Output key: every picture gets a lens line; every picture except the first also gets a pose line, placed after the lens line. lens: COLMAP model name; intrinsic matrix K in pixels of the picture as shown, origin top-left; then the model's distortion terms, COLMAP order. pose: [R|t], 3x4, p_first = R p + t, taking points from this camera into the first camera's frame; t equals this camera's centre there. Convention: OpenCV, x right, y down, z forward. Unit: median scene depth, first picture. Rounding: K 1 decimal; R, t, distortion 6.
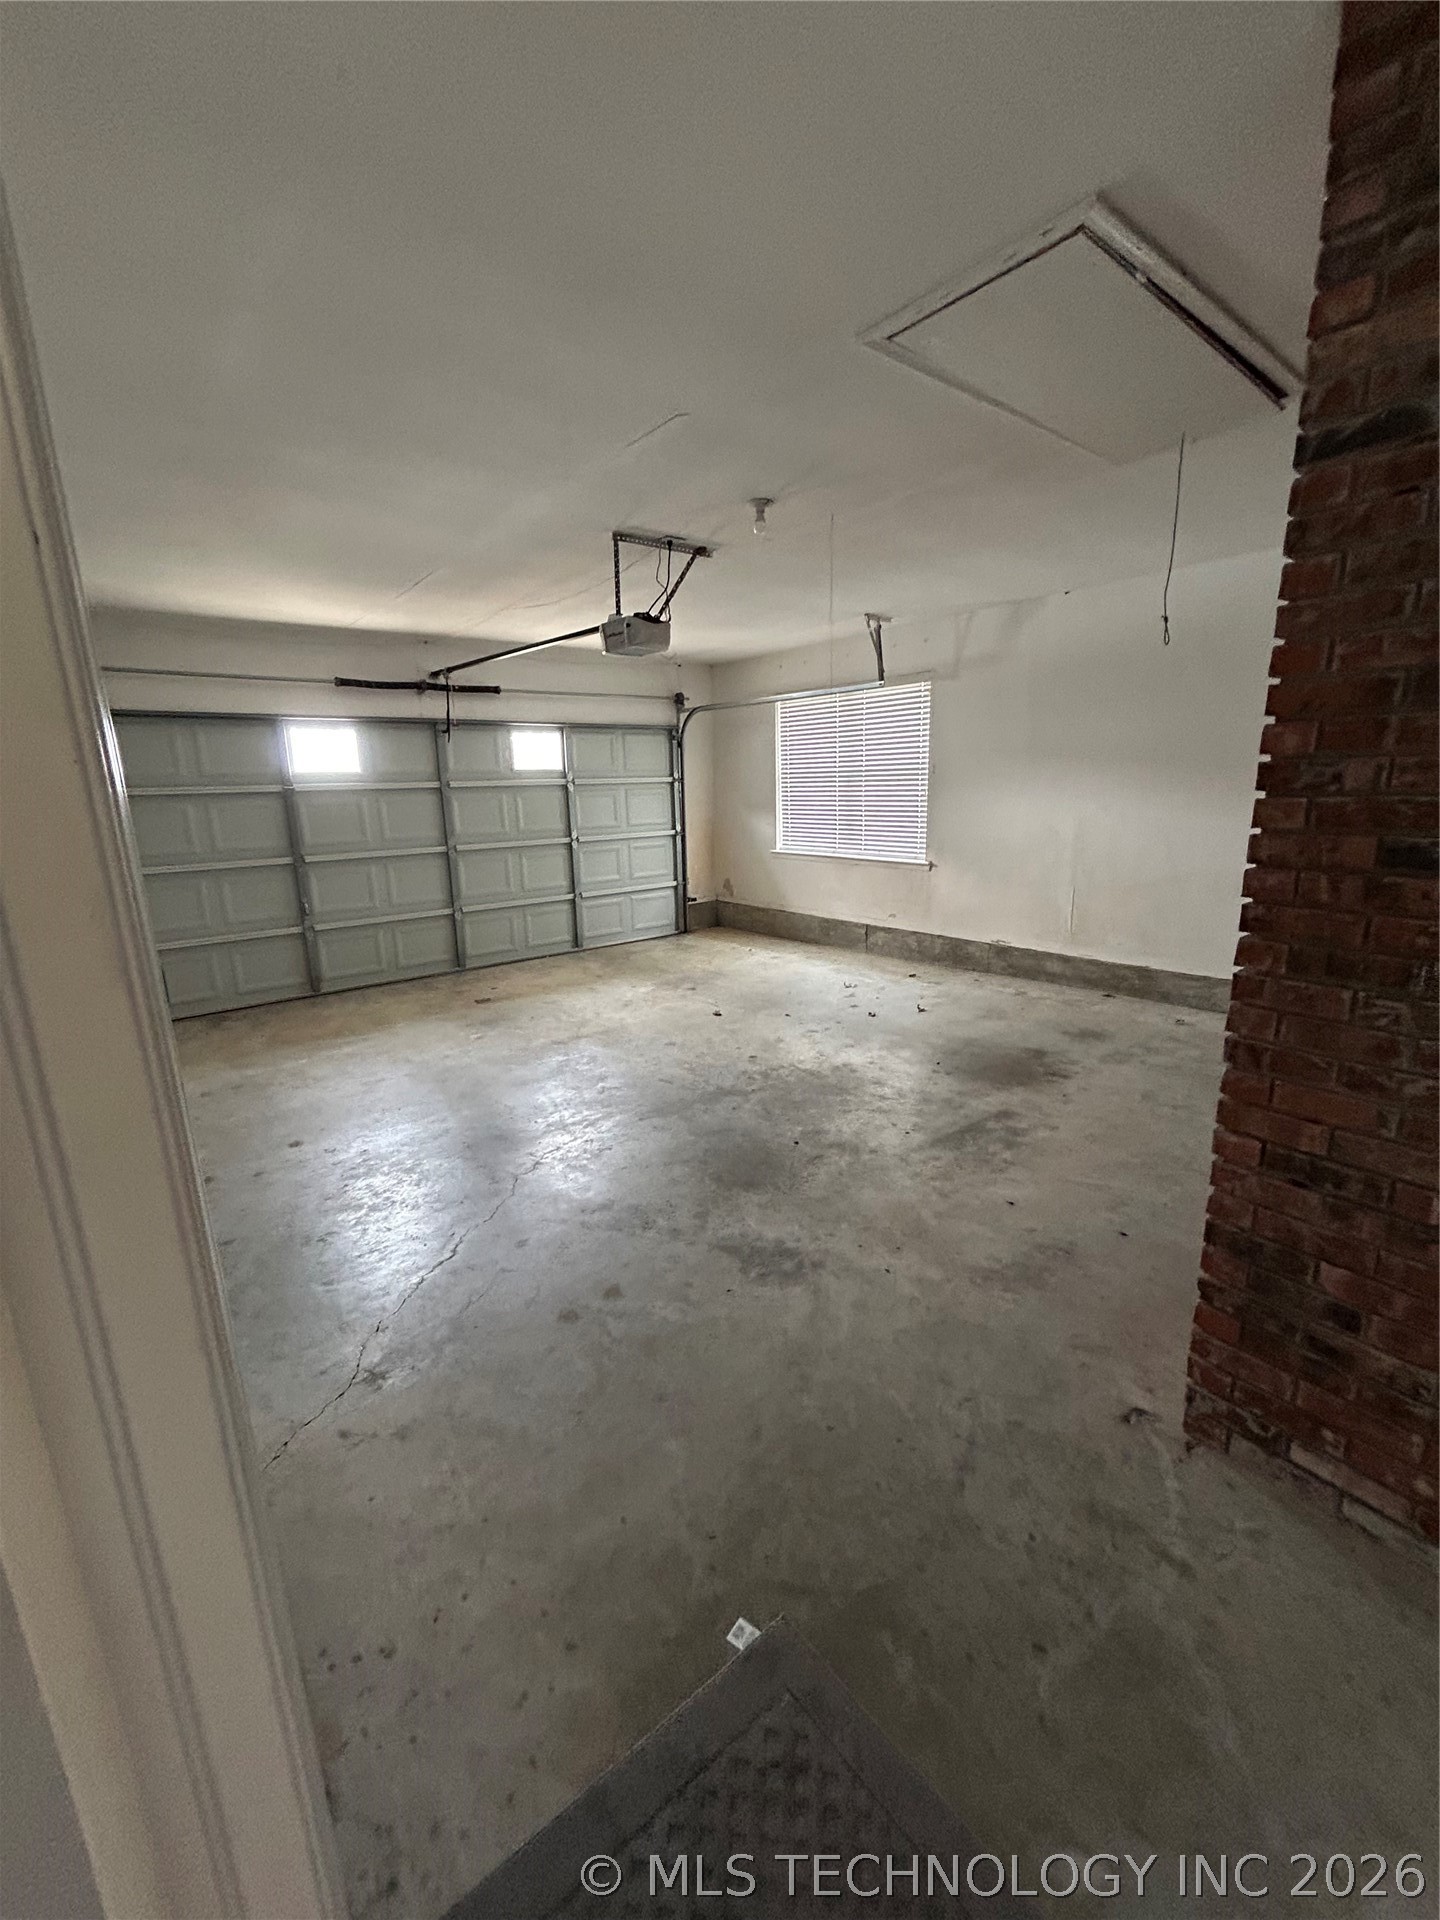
lens RADIAL K [[778.1, 0, 719.3], [0, 778.1, 964.5], [0, 0, 1]] dist [0.000679, -0.000019]
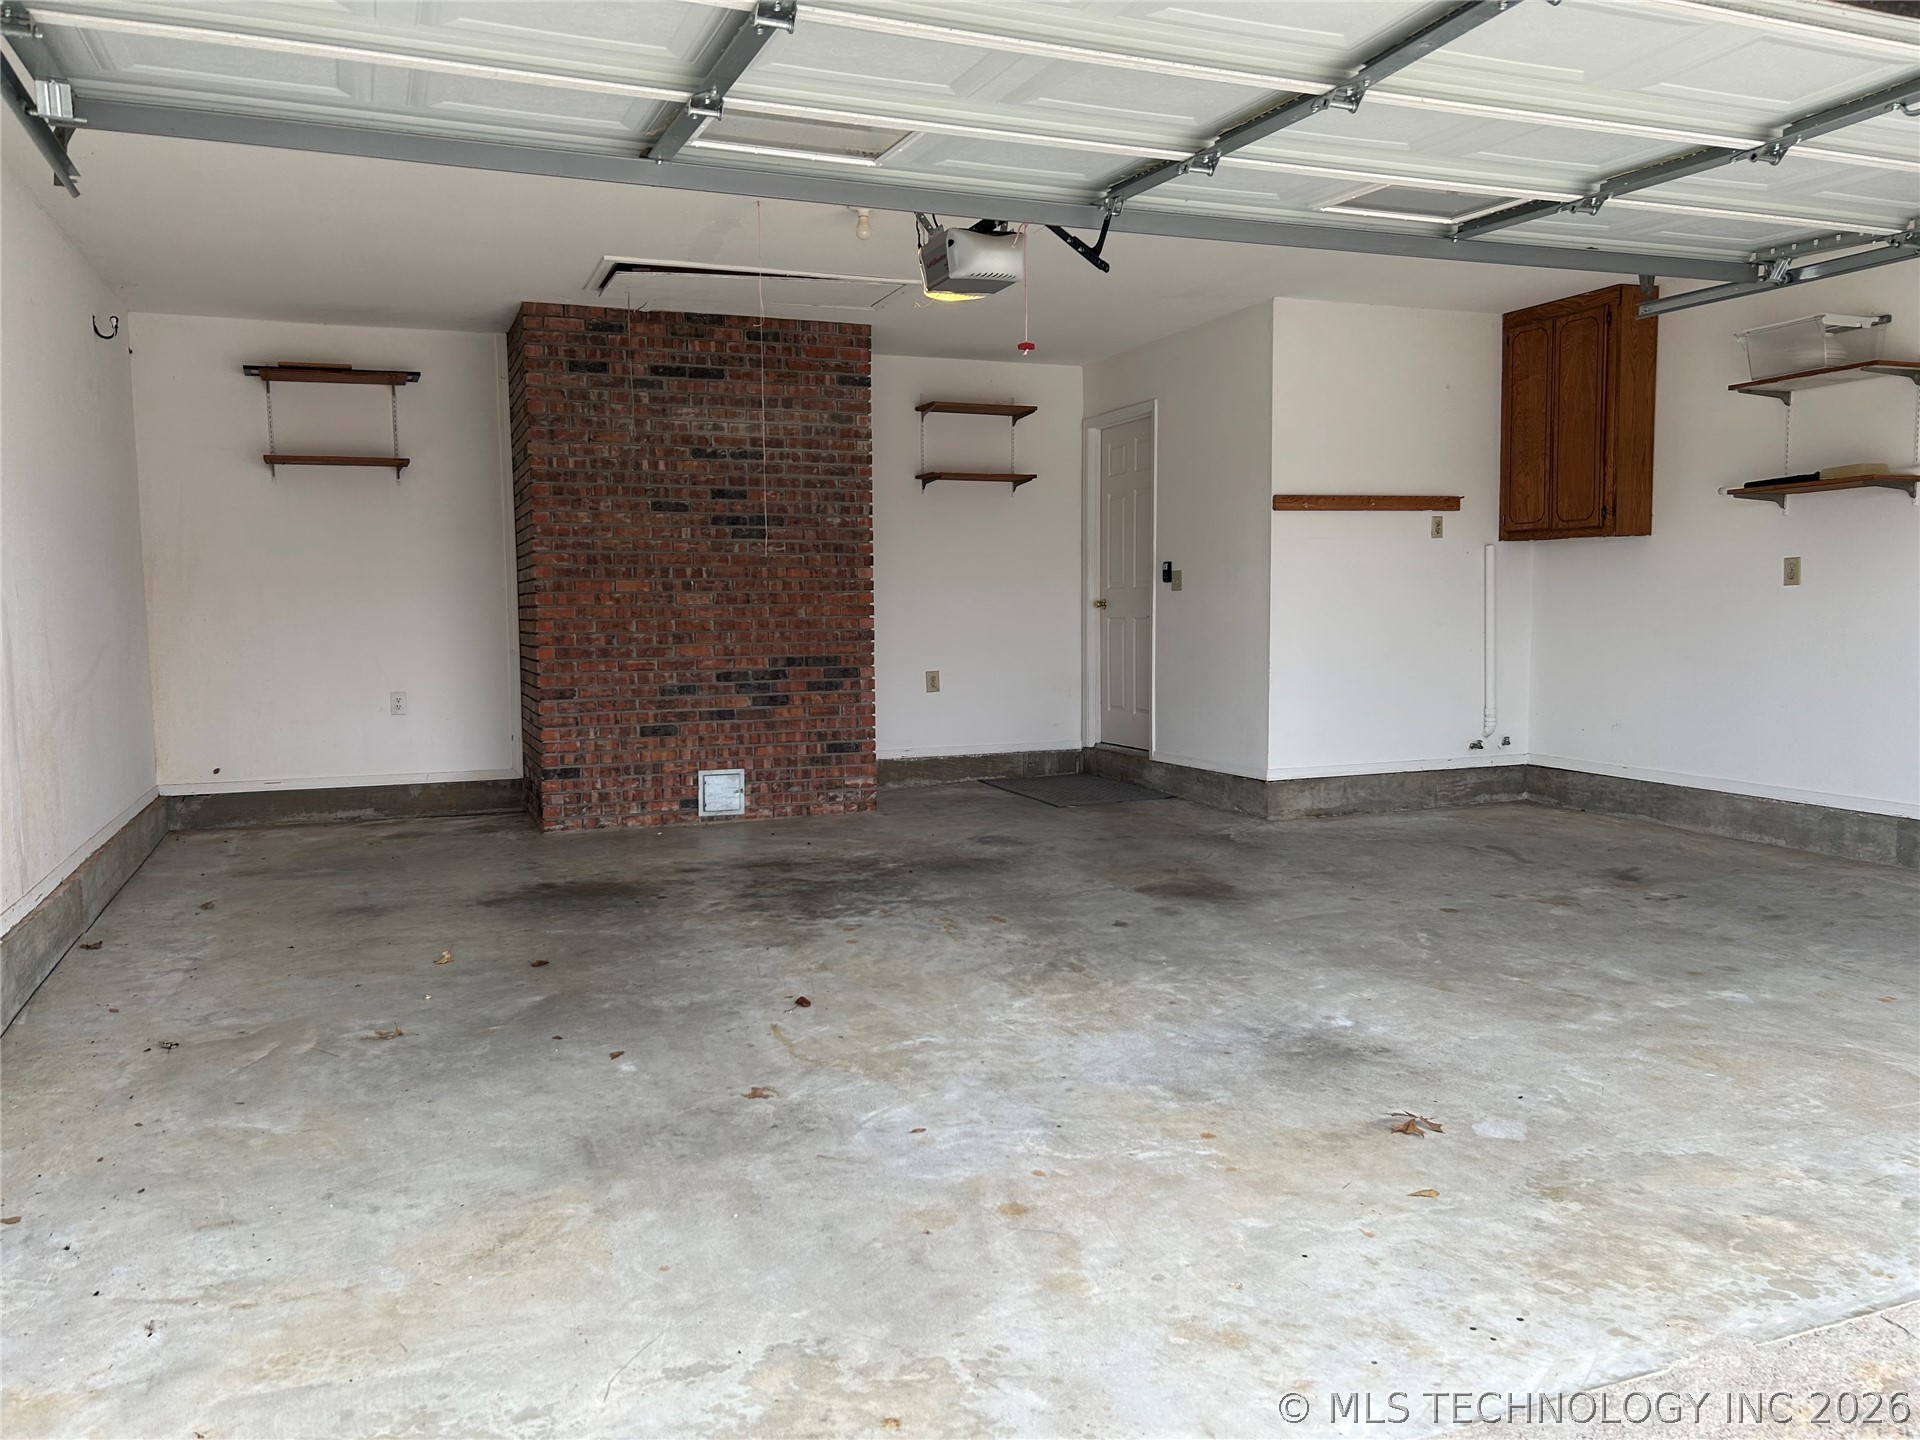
lens RADIAL K [[1475.5, 0, 960.0], [0, 1475.5, 720.0], [0, 0, 1]] dist [0.000222, 0.000002]
pose [[-0.956835, 0.009273, 0.290484, -0.324737], [0.099361, 0.949703, 0.296971, -0.320412], [-0.273119, 0.313015, -0.909630, 1.636483]]
